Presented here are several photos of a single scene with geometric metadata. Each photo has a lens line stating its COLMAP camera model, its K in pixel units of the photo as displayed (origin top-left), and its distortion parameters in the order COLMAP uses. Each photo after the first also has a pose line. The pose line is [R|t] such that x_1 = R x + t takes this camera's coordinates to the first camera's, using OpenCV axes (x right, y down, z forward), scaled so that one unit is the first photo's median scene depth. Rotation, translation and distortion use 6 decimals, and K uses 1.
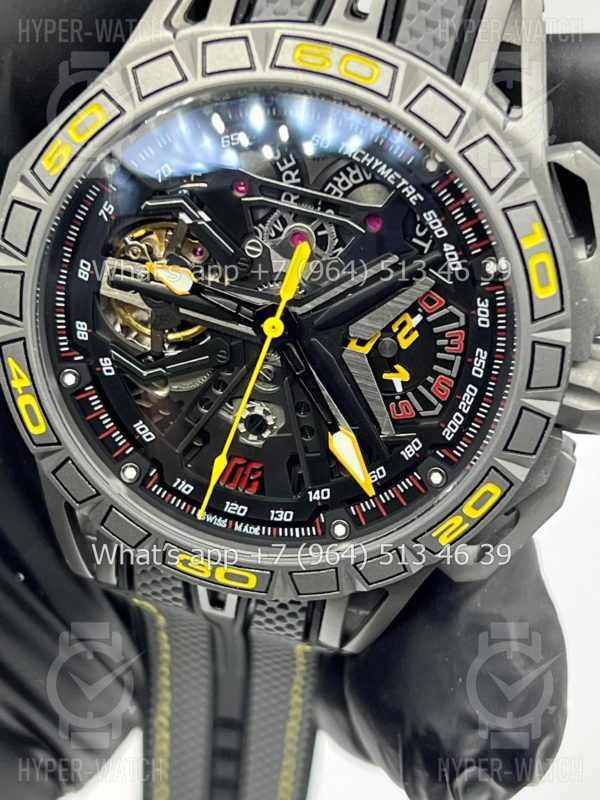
lens RADIAL K [[1896.8, 0, 297.6], [0, 1896.8, 403.1], [0, 0, 1]] dist [0.239293, 0.000000]
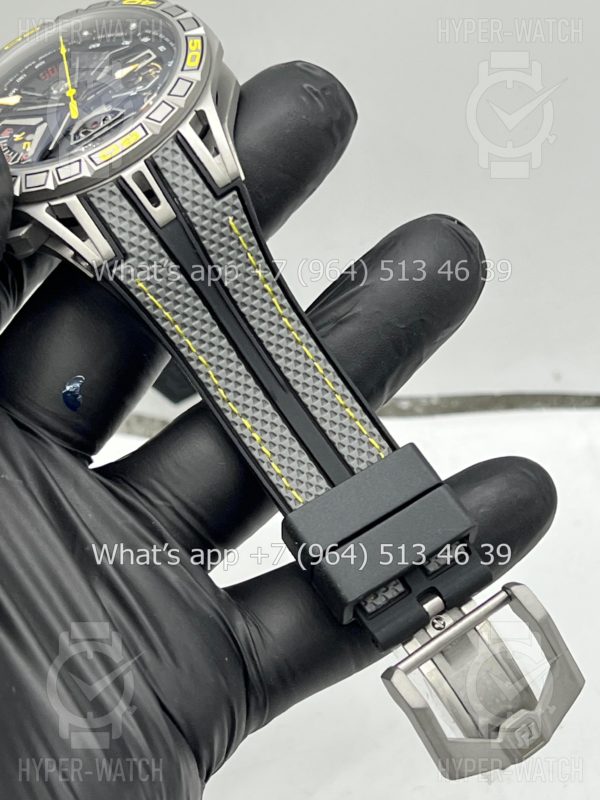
lens RADIAL K [[1896.8, 0, 299.1], [0, 1896.8, 399.5], [0, 0, 1]] dist [0.239293, 0.000000]
pose [[-0.641409, 0.746489, -0.177055, 0.424060], [-0.719503, -0.505192, 0.476546, -1.314848], [0.266290, 0.433053, 0.861136, -0.517124]]
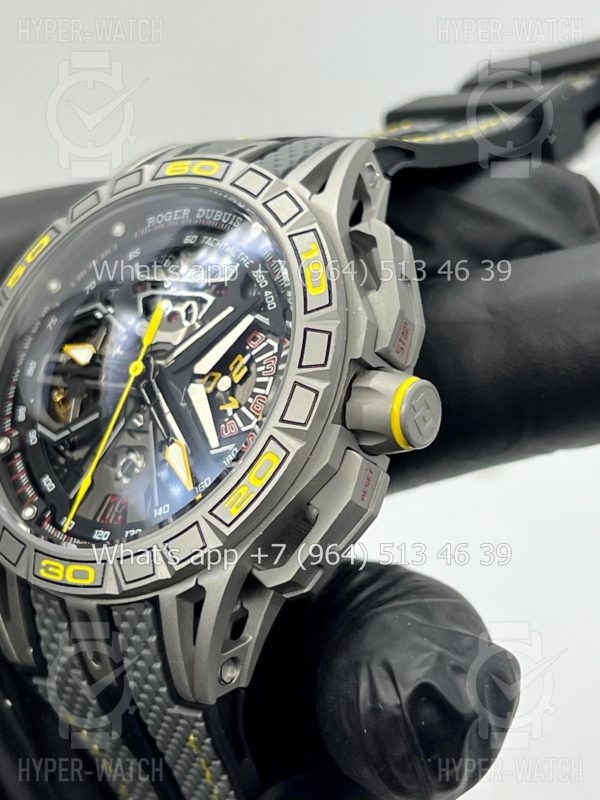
lens RADIAL K [[1896.8, 0, 299.2], [0, 1896.8, 399.2], [0, 0, 1]] dist [0.239293, 0.000000]
pose [[0.912162, -0.094115, -0.398878, 0.572118], [-0.186082, 0.772057, -0.607702, 0.703584], [0.365150, 0.628547, 0.686727, 0.198065]]
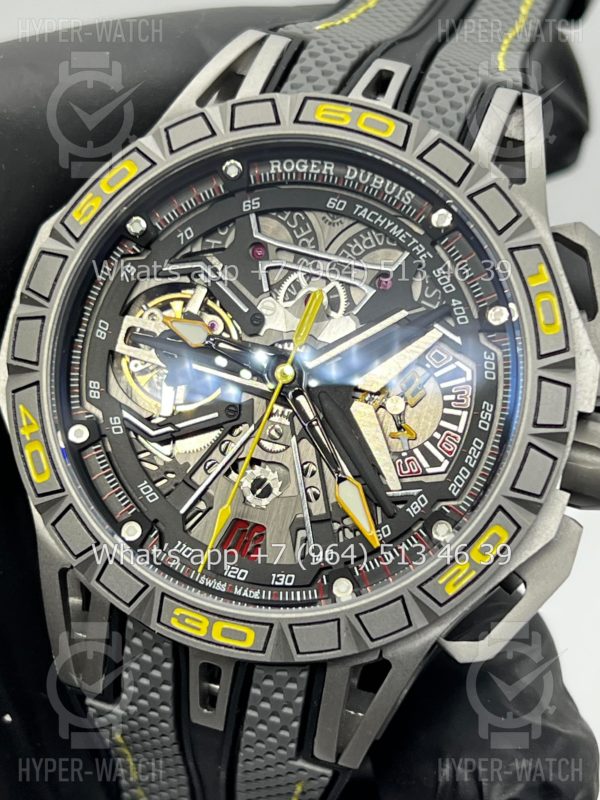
lens RADIAL K [[1896.8, 0, 310.4], [0, 1896.8, 406.1], [0, 0, 1]] dist [0.239293, 0.000000]
pose [[0.998817, 0.044284, 0.020103, -0.018515], [-0.032474, 0.915002, -0.402141, 0.383453], [-0.036203, 0.401012, 0.915357, 0.070862]]
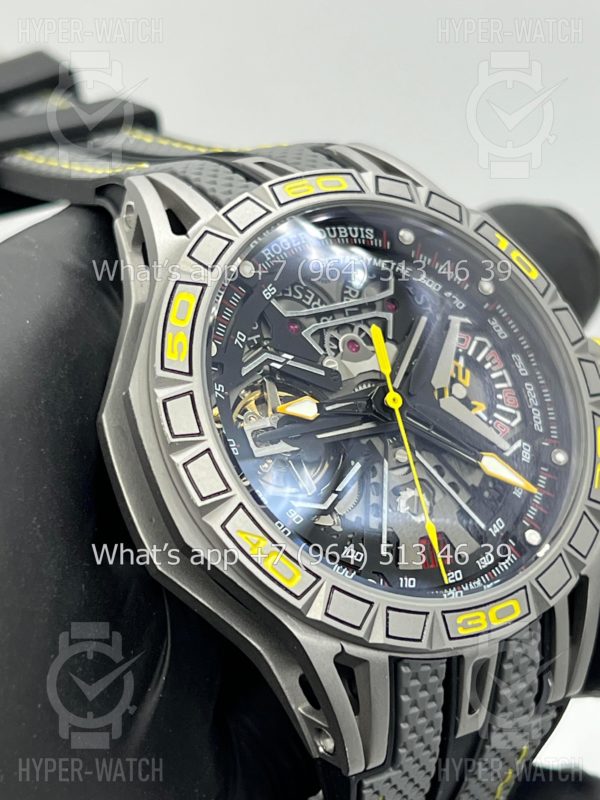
lens RADIAL K [[1896.8, 0, 295.6], [0, 1896.8, 399.1], [0, 0, 1]] dist [0.239293, 0.000000]
pose [[0.663678, -0.339862, 0.666352, -0.804196], [0.660442, 0.684496, -0.308676, 0.270205], [-0.351208, 0.644948, 0.678745, 0.244975]]
